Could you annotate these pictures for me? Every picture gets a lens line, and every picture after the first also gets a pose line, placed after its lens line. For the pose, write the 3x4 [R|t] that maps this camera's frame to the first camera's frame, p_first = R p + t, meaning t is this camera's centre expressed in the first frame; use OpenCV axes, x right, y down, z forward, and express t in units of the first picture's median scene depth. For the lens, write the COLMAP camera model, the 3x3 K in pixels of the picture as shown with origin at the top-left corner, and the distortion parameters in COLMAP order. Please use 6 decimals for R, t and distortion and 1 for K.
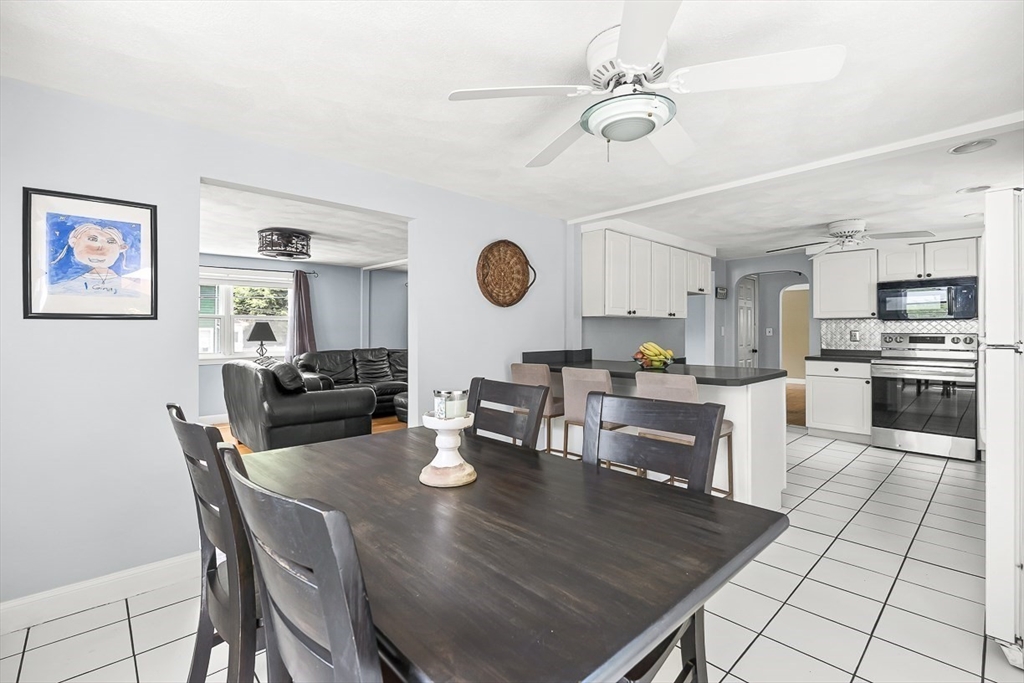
lens RADIAL K [[462.2, 0, 512.8], [0, 462.2, 333.2], [0, 0, 1]] dist [-0.002837, 0.000381]
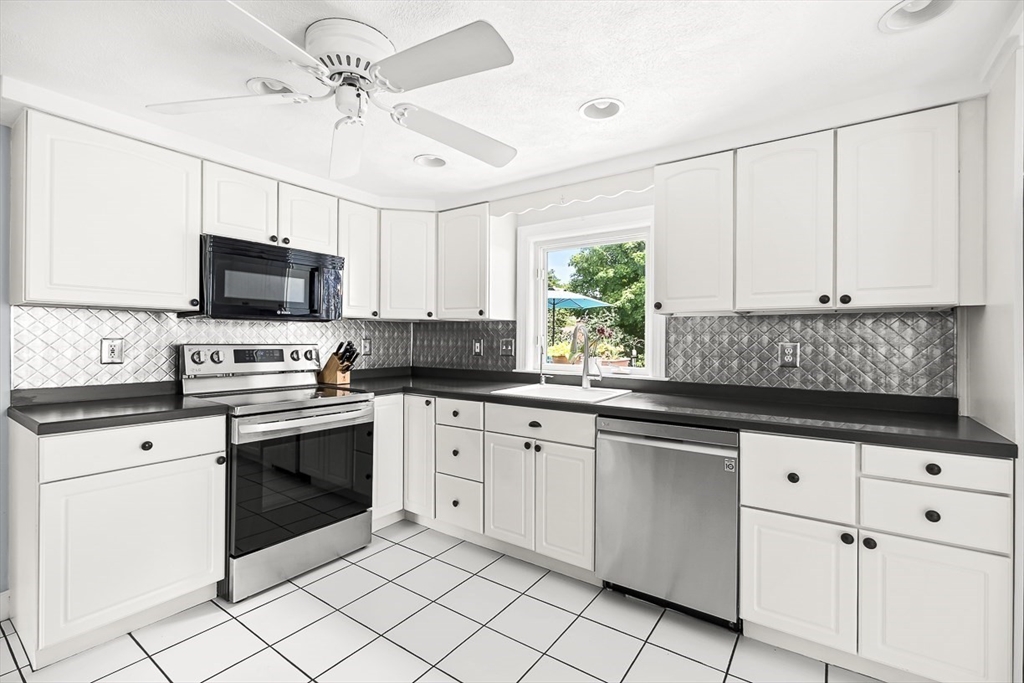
lens RADIAL K [[462.2, 0, 520.7], [0, 462.2, 339.0], [0, 0, 1]] dist [-0.002837, 0.000381]
pose [[-0.203915, -0.005251, 0.978975, 0.294146], [-0.011400, 0.999931, 0.002989, -0.011372], [-0.978922, -0.010551, -0.203960, 0.818625]]
